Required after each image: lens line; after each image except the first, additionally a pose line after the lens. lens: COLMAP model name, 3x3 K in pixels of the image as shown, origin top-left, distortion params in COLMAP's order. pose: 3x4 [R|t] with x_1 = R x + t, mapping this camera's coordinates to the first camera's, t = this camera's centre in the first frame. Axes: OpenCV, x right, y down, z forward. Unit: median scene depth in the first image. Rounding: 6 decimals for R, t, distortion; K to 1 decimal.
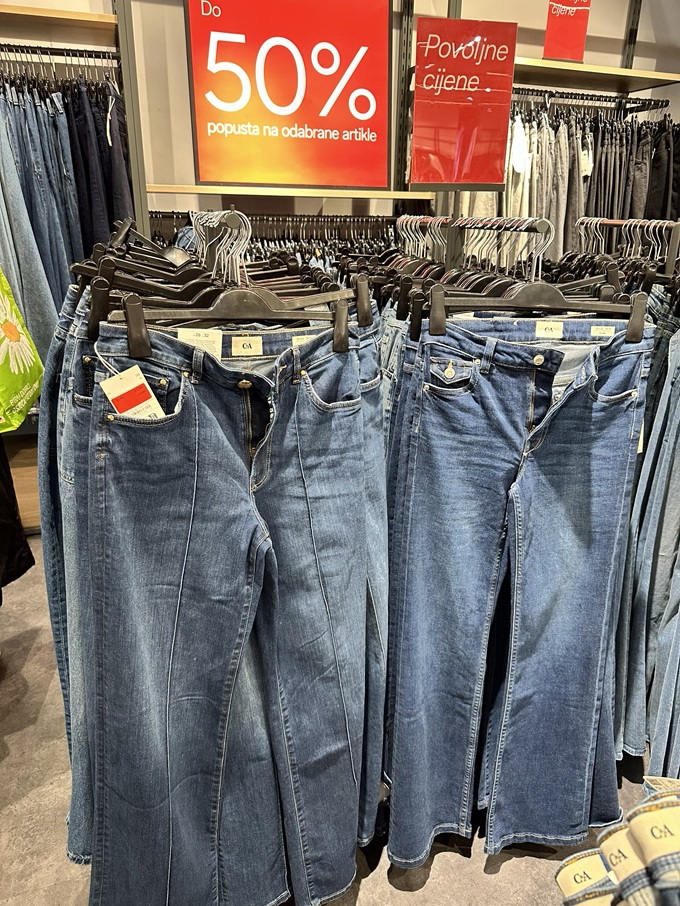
lens RADIAL K [[640.1, 0, 340.0], [0, 640.1, 453.0], [0, 0, 1]] dist [0.077834, -0.122804]
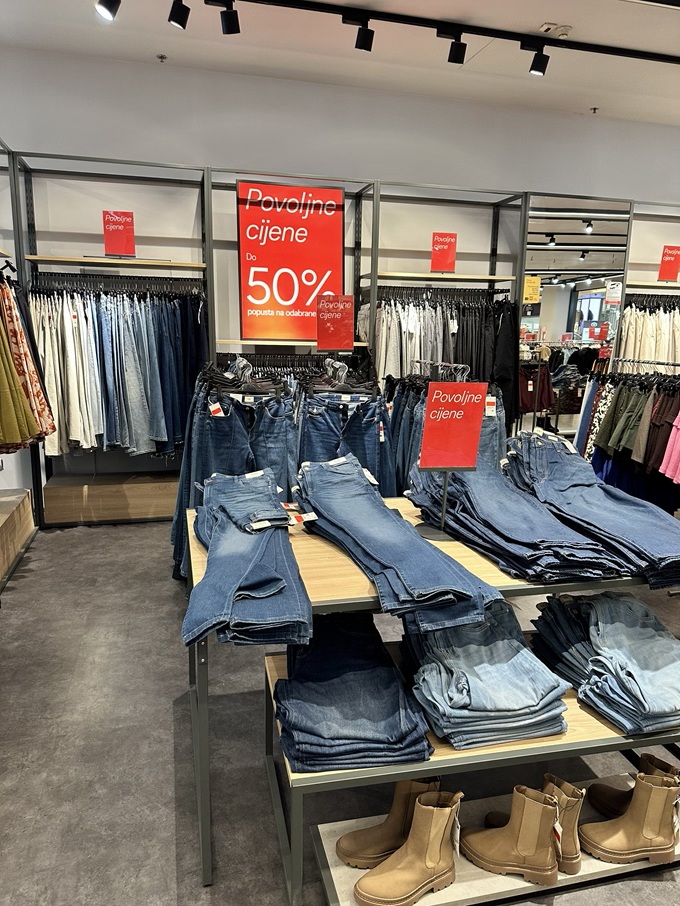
lens RADIAL K [[640.1, 0, 340.0], [0, 640.1, 453.0], [0, 0, 1]] dist [0.077834, -0.122804]
pose [[0.998061, 0.010734, -0.061304, 0.217563], [-0.021236, 0.984633, -0.173338, 0.274916], [0.058501, 0.174303, 0.982953, -0.902749]]
